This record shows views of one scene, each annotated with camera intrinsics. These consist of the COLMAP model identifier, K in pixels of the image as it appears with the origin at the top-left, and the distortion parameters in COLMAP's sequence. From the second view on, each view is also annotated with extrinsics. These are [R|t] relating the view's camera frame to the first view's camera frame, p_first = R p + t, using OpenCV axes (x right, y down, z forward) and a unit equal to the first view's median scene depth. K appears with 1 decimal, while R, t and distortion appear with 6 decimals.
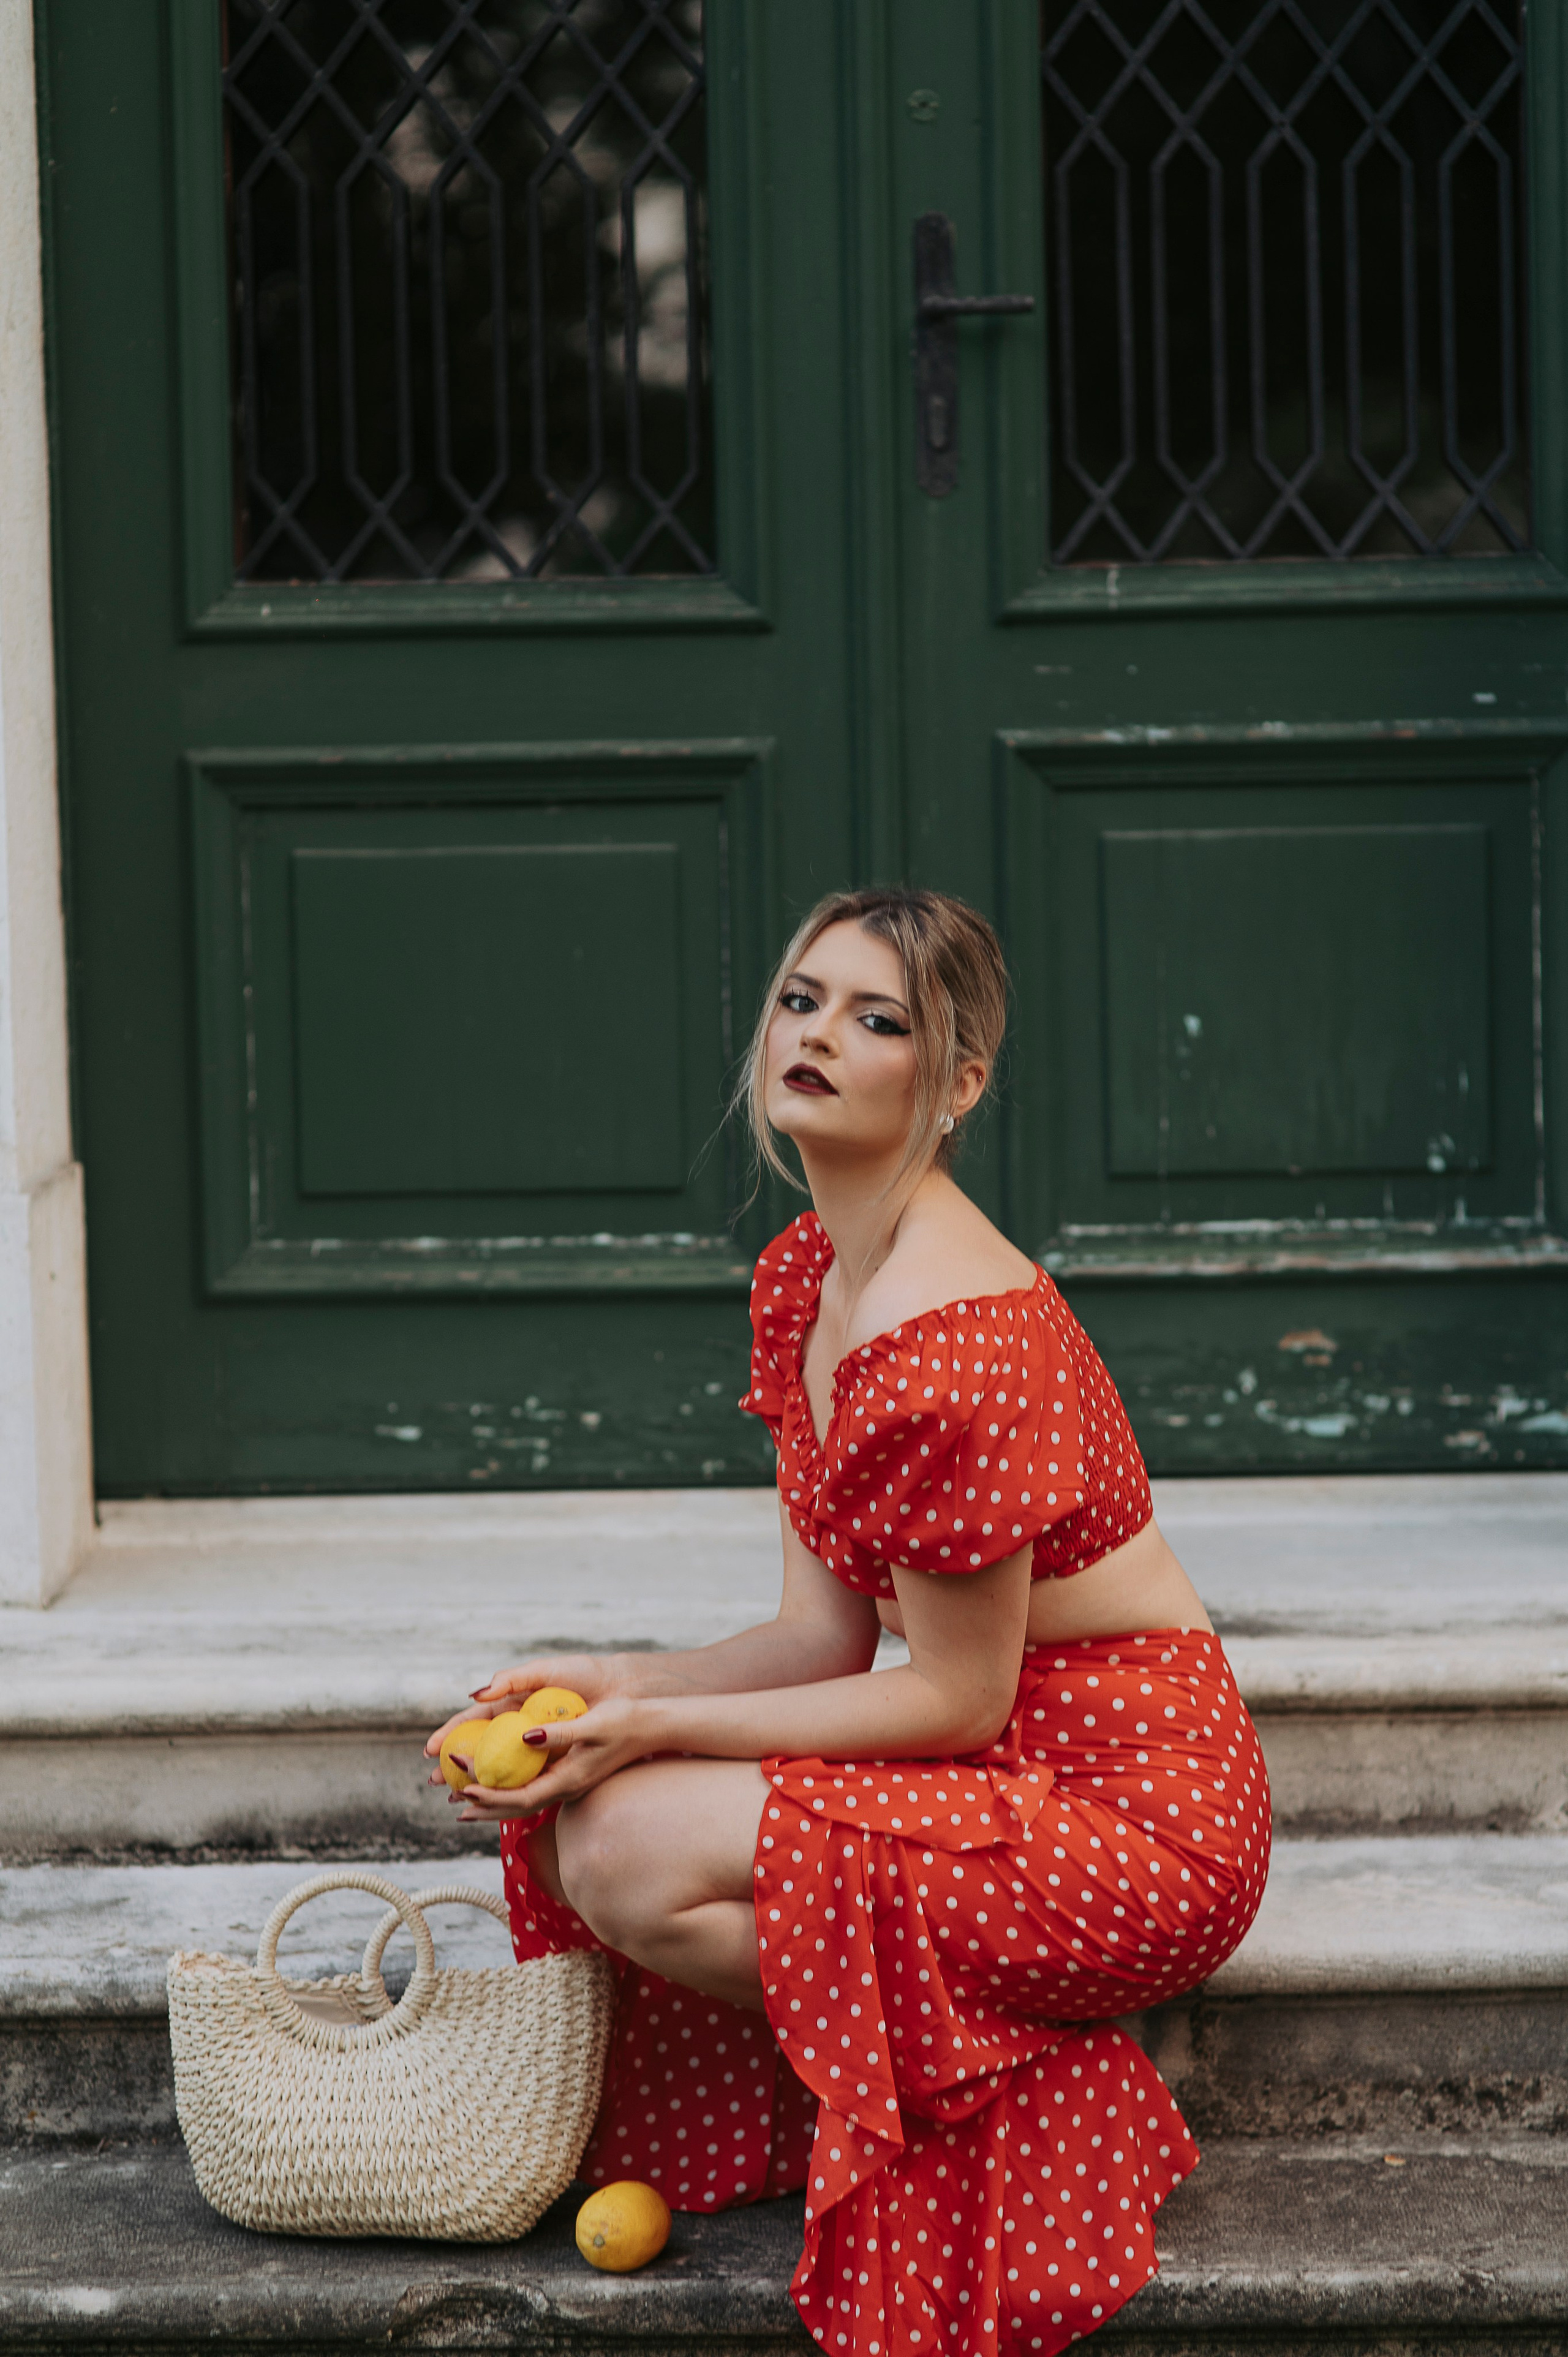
lens RADIAL K [[5332.4, 0, 789.0], [0, 5332.4, 1099.9], [0, 0, 1]] dist [-0.044128, -0.073734]
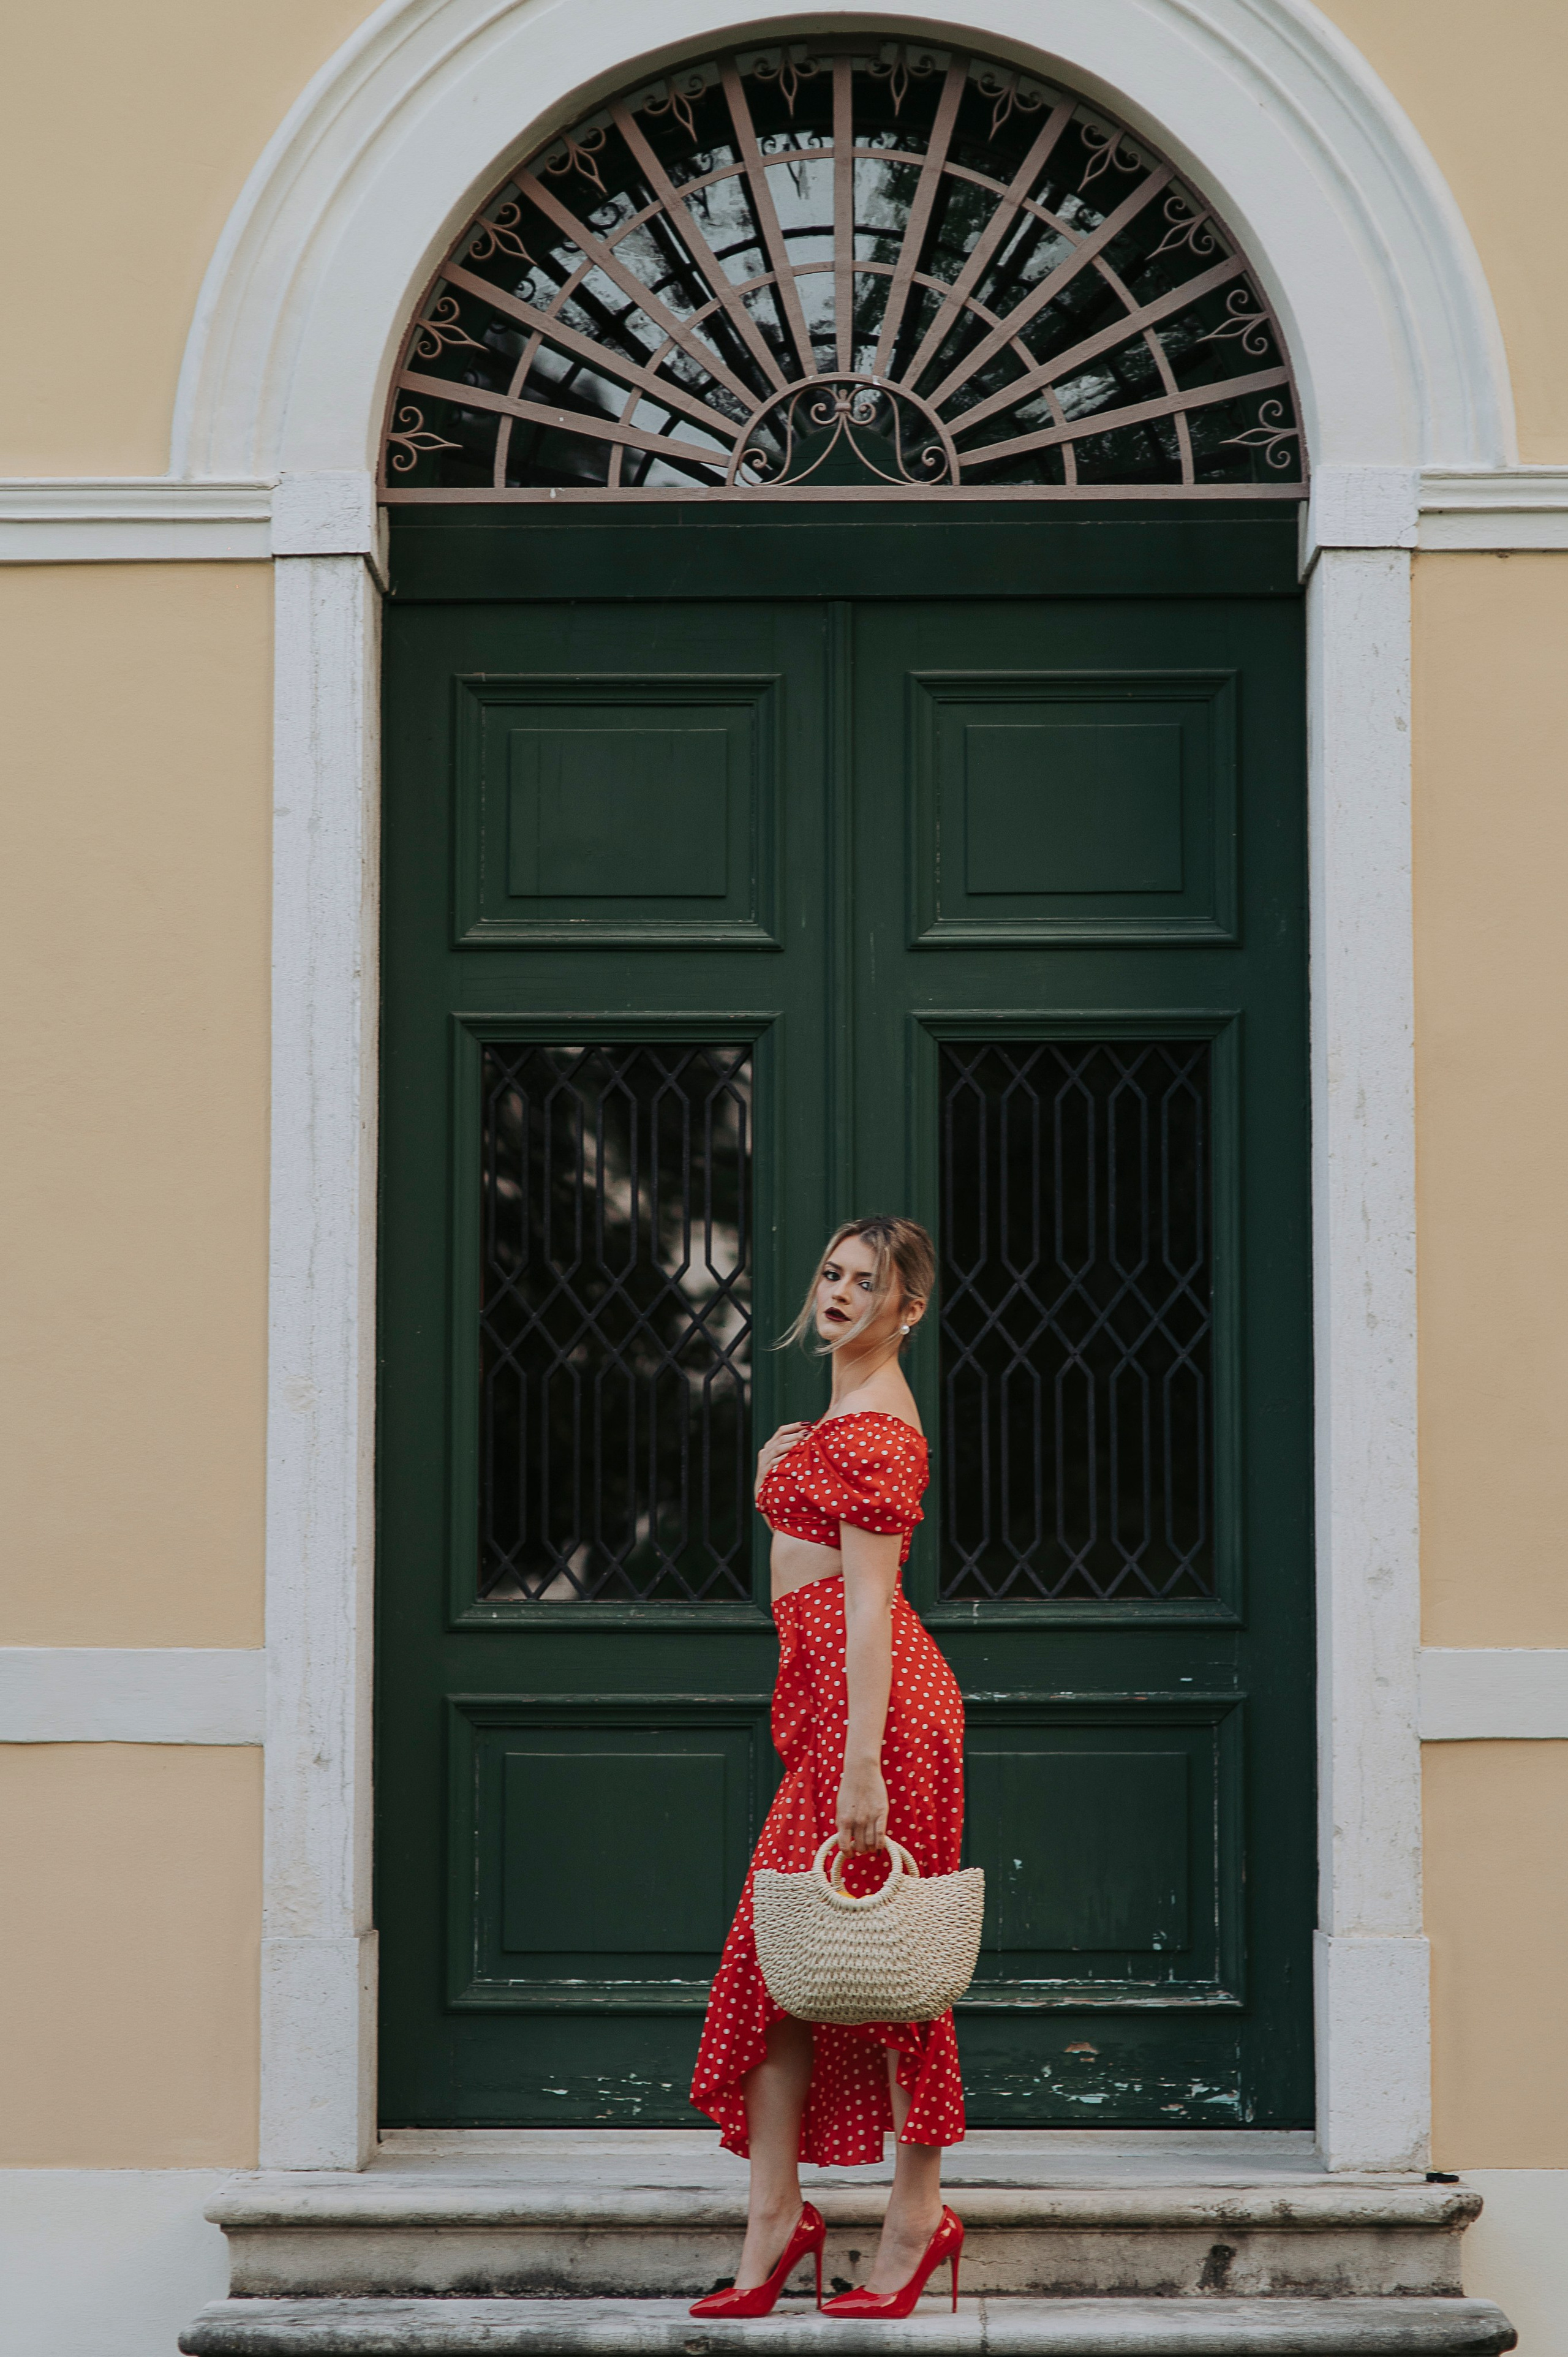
lens RADIAL K [[5789.4, 0, 838.3], [0, 5789.4, 1245.9], [0, 0, 1]] dist [-0.022787, -0.122839]
pose [[0.999767, 0.021344, -0.003261, 0.019203], [-0.021591, 0.987390, -0.156827, 0.086200], [-0.000127, 0.156861, 0.987621, -0.918709]]
